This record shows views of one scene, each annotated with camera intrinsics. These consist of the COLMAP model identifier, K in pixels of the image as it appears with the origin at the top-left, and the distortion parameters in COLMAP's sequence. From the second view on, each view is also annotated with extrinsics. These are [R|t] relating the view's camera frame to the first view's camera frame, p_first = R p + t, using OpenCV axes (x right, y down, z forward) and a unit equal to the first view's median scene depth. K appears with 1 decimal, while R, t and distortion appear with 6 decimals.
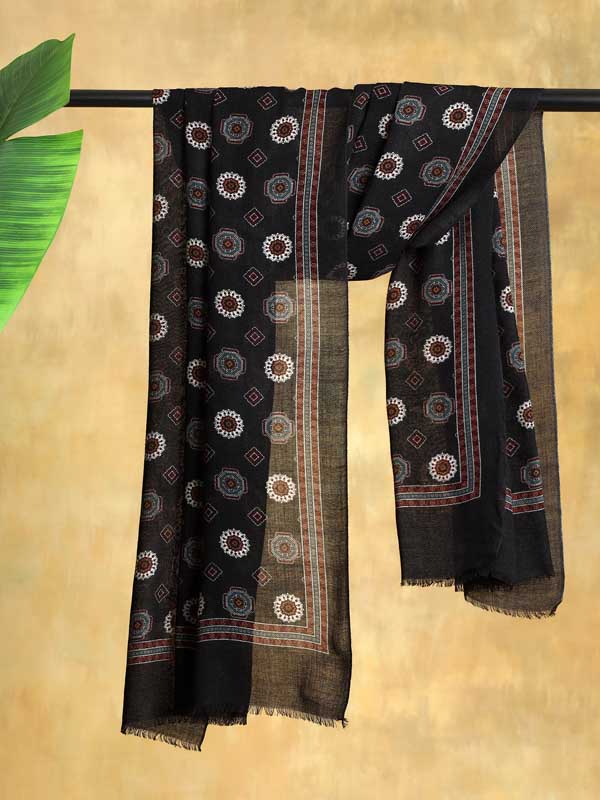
lens RADIAL K [[2926.6, 0, 296.7], [0, 2926.6, 400.4], [0, 0, 1]] dist [0.003017, 0.000000]
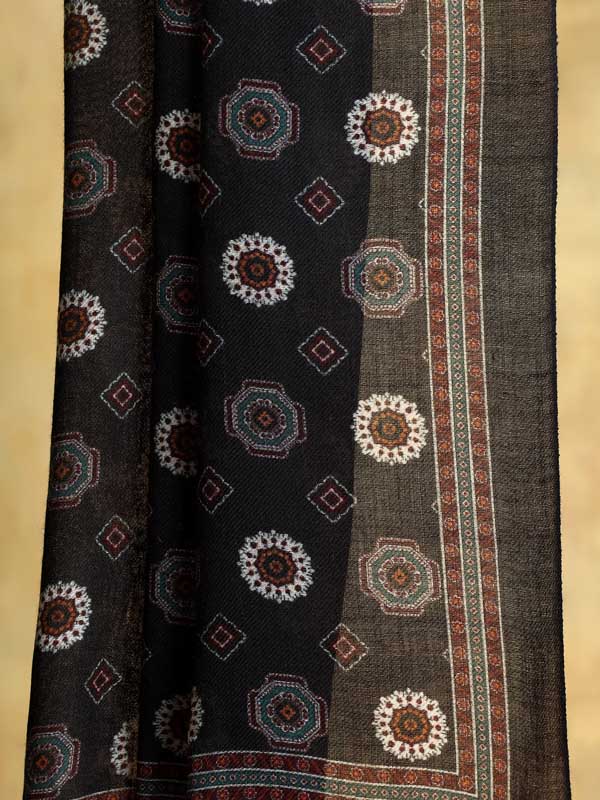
lens RADIAL K [[3534.2, 0, 299.7], [0, 3534.2, 402.1], [0, 0, 1]] dist [0.125967, 0.000000]
pose [[0.999420, -0.008459, -0.032992, -0.001701], [0.010027, 0.998813, 0.047676, 0.003109], [0.032550, -0.047979, 0.998318, 0.515161]]
